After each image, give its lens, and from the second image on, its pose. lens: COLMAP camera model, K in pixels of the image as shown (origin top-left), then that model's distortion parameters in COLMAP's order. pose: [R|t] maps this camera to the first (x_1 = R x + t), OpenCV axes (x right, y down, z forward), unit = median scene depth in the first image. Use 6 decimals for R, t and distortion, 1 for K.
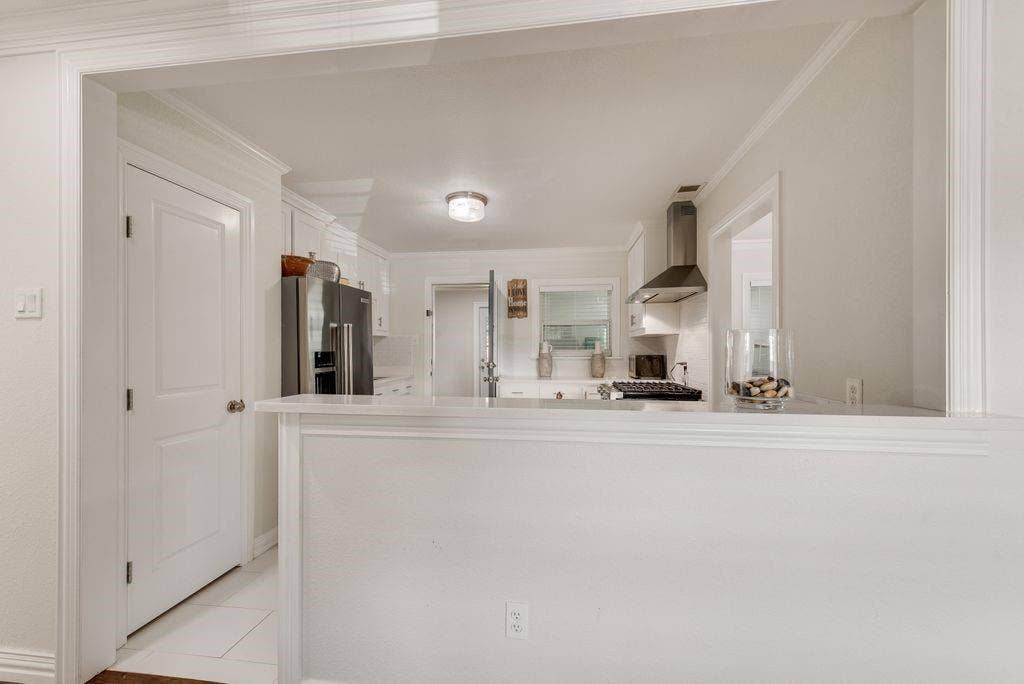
lens RADIAL K [[413.7, 0, 513.1], [0, 413.7, 346.5], [0, 0, 1]] dist [0.004678, -0.002277]
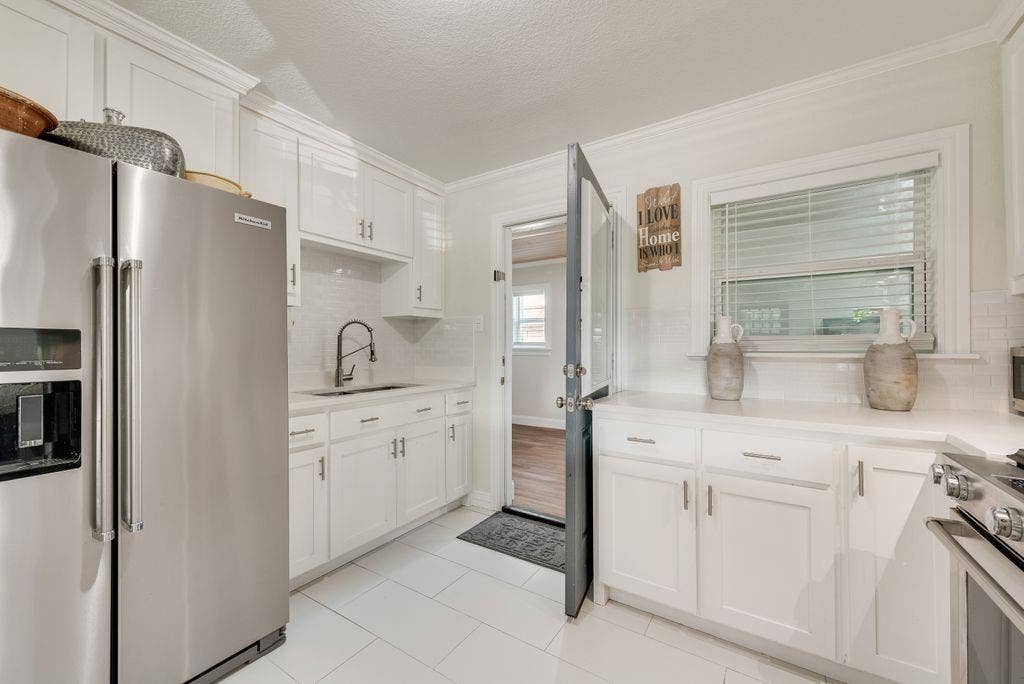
lens RADIAL K [[413.7, 0, 504.5], [0, 413.7, 341.4], [0, 0, 1]] dist [0.004678, -0.002277]
pose [[0.899427, -0.004718, -0.437046, 0.058134], [0.000479, 0.999952, -0.009808, 0.017178], [0.437071, 0.008613, 0.899386, 0.502829]]
